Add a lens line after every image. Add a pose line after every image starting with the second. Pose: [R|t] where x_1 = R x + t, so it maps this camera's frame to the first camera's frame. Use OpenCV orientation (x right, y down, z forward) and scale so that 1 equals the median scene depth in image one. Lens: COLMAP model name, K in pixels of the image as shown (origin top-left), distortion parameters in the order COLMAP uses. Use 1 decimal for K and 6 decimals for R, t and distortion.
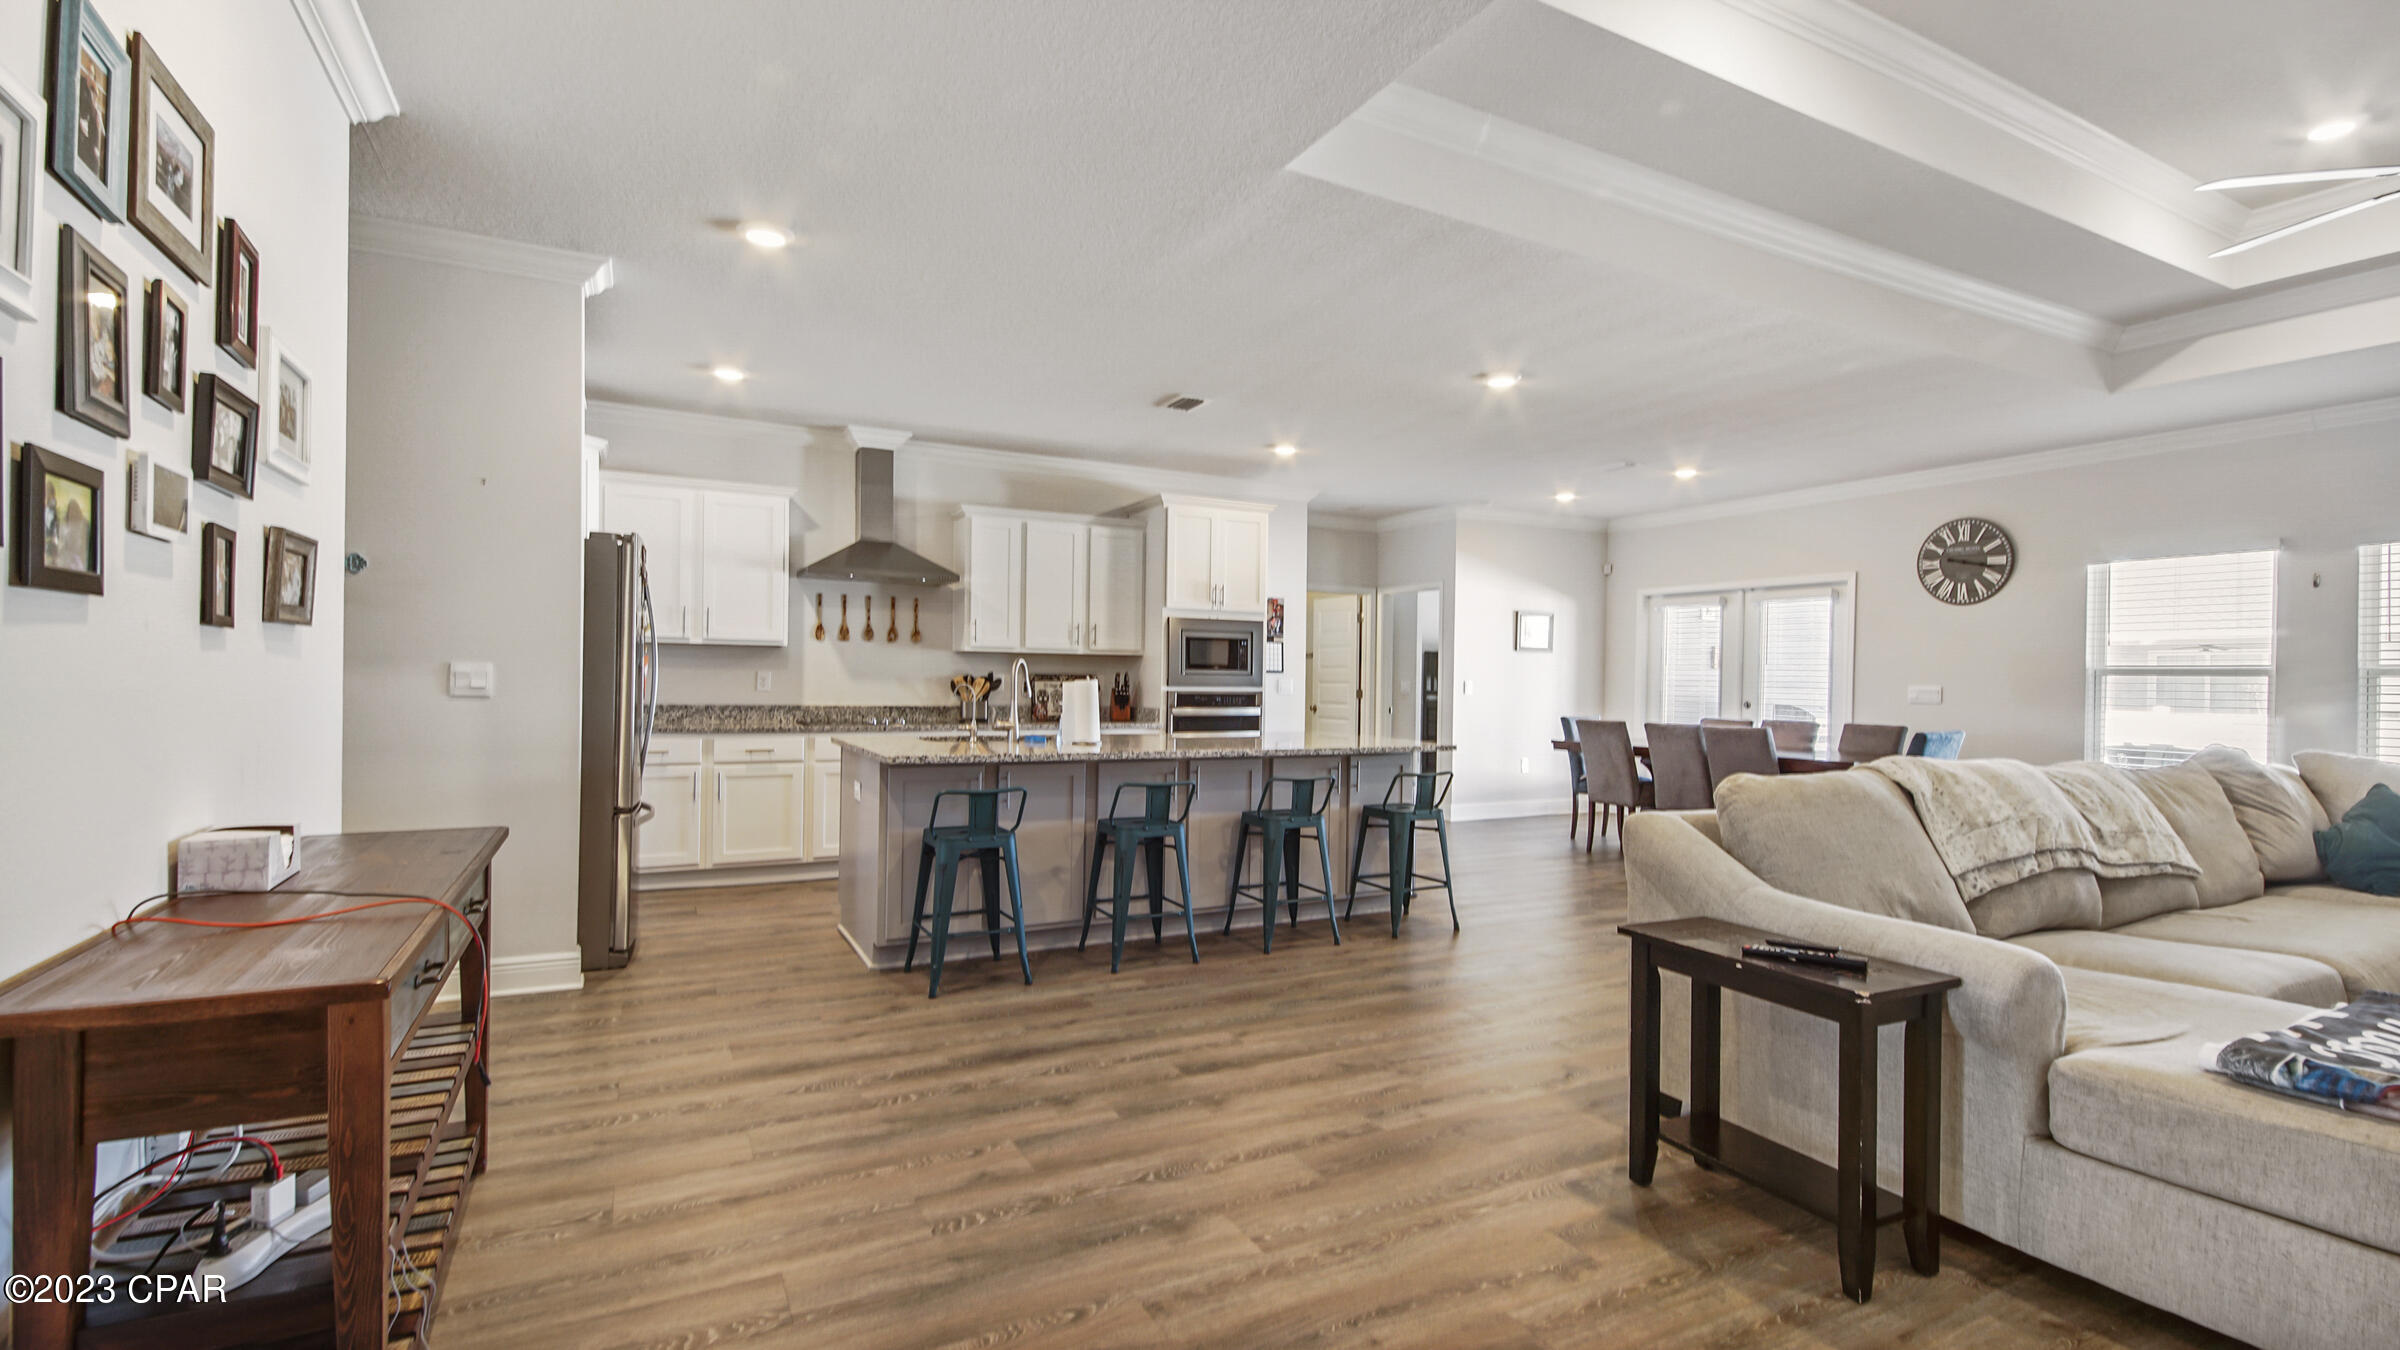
lens RADIAL K [[1071.7, 0, 1187.1], [0, 1071.7, 677.0], [0, 0, 1]] dist [-0.000064, -0.000190]
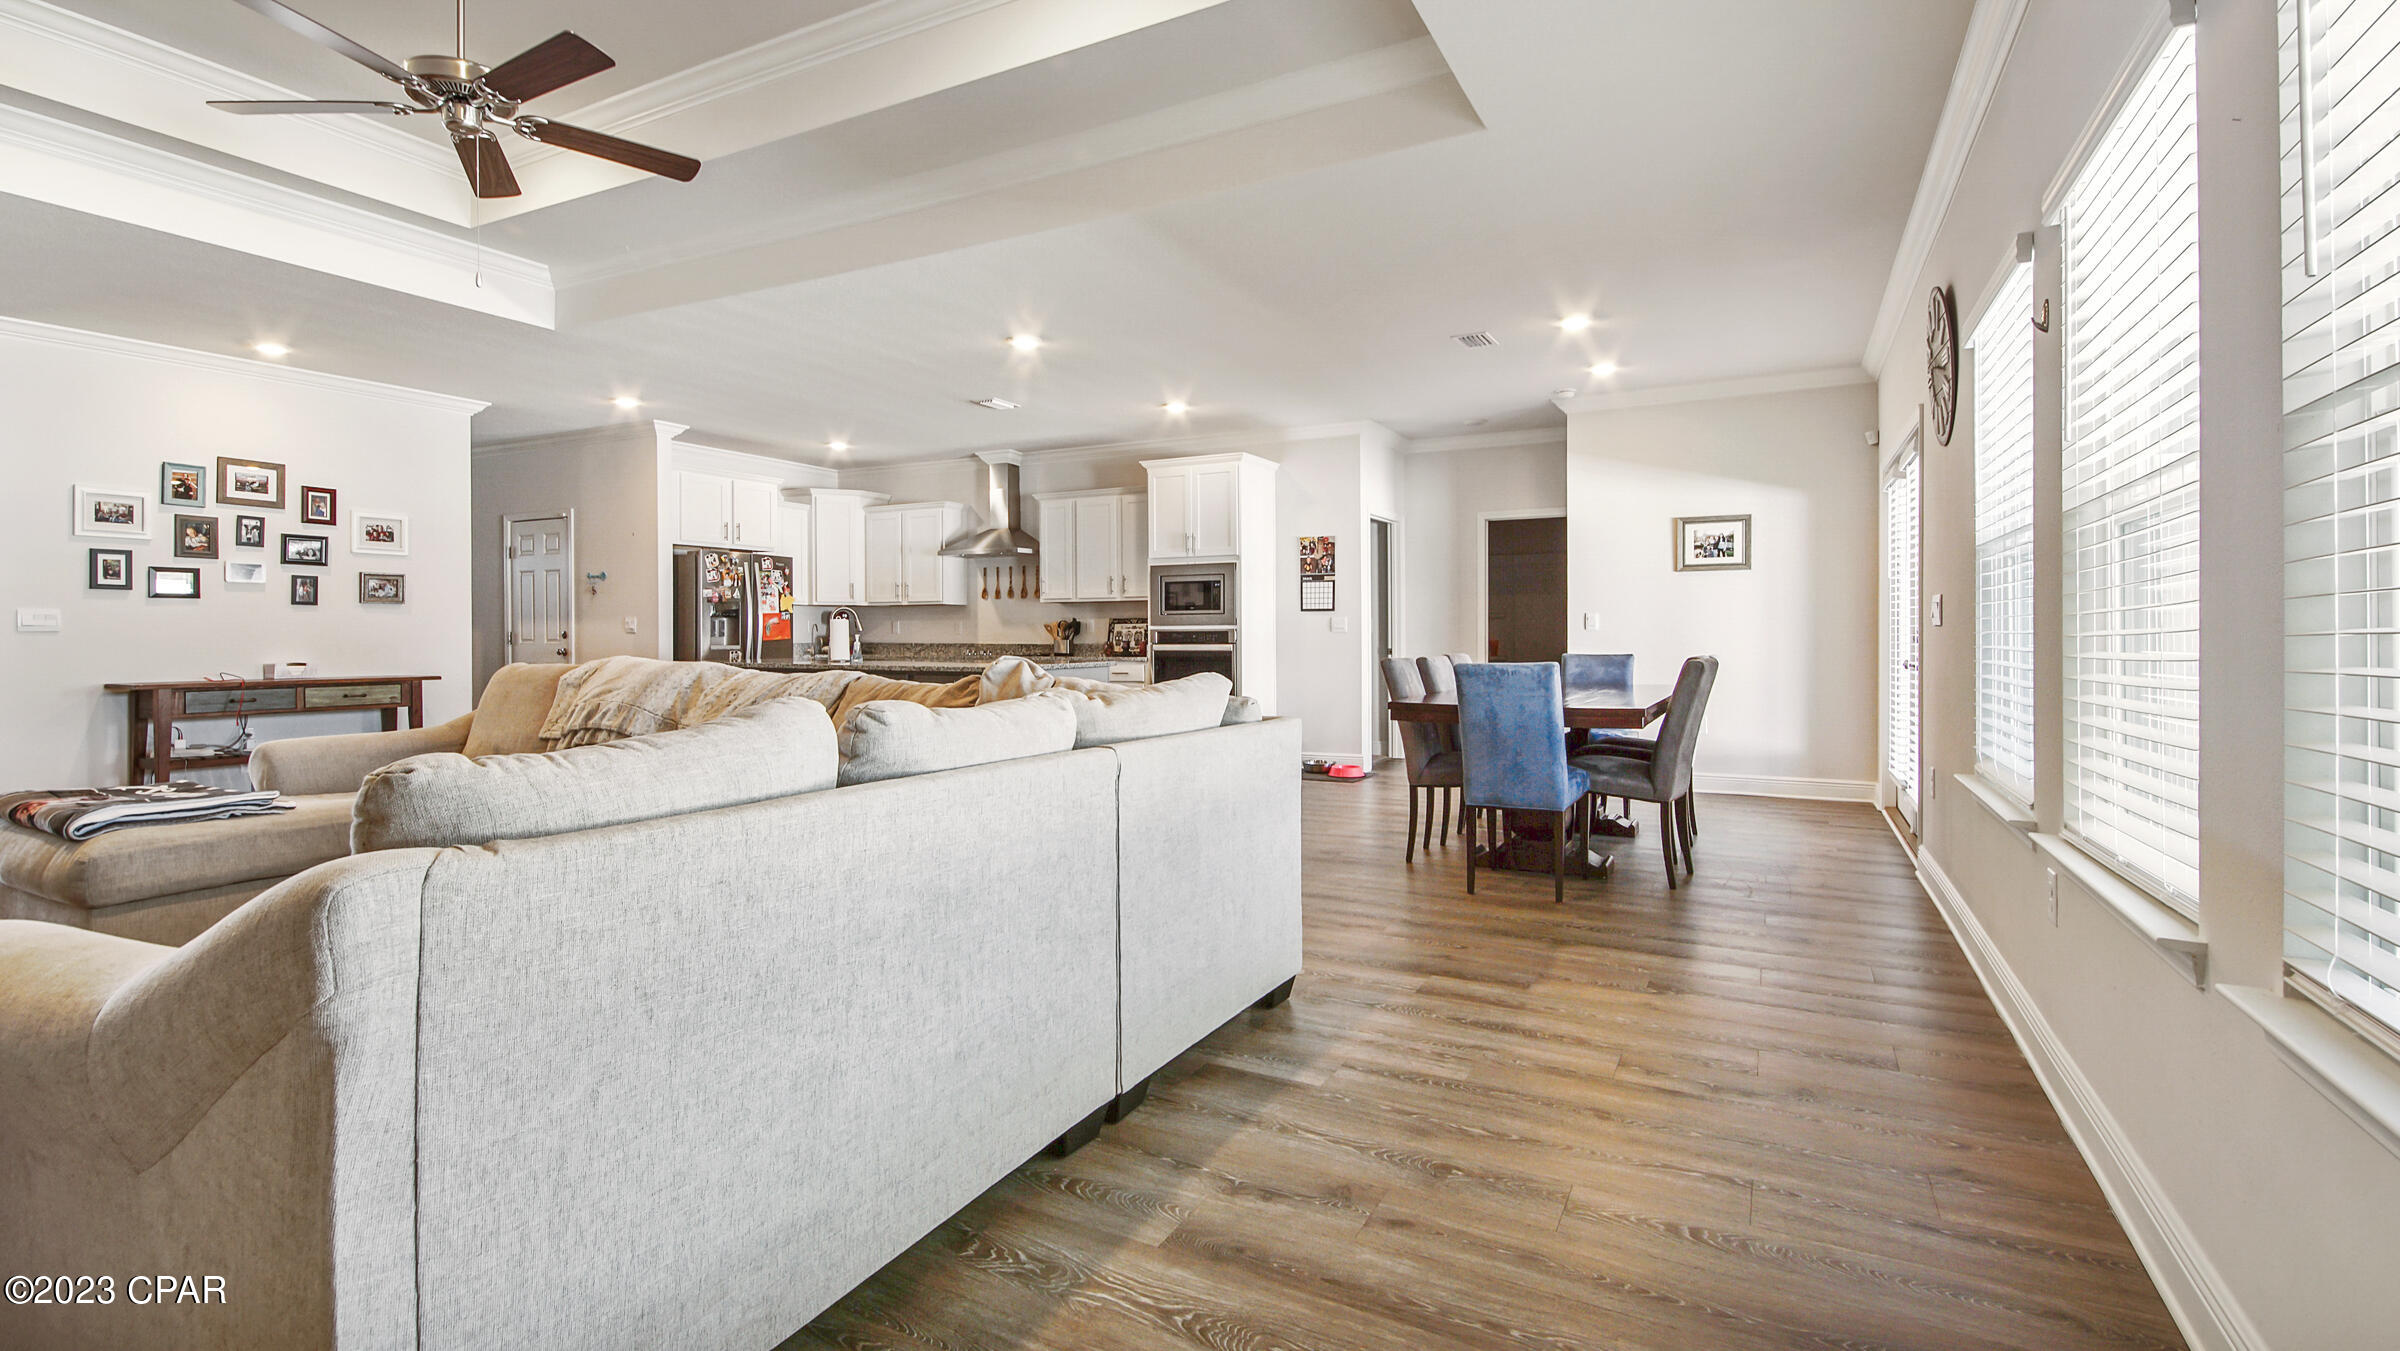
lens RADIAL K [[1071.7, 0, 1189.7], [0, 1071.7, 662.8], [0, 0, 1]] dist [-0.000064, -0.000190]
pose [[0.557300, 0.003429, -0.830304, 0.995121], [0.010197, 0.999888, 0.010974, 0.037709], [0.830249, -0.014582, 0.557202, 0.399748]]
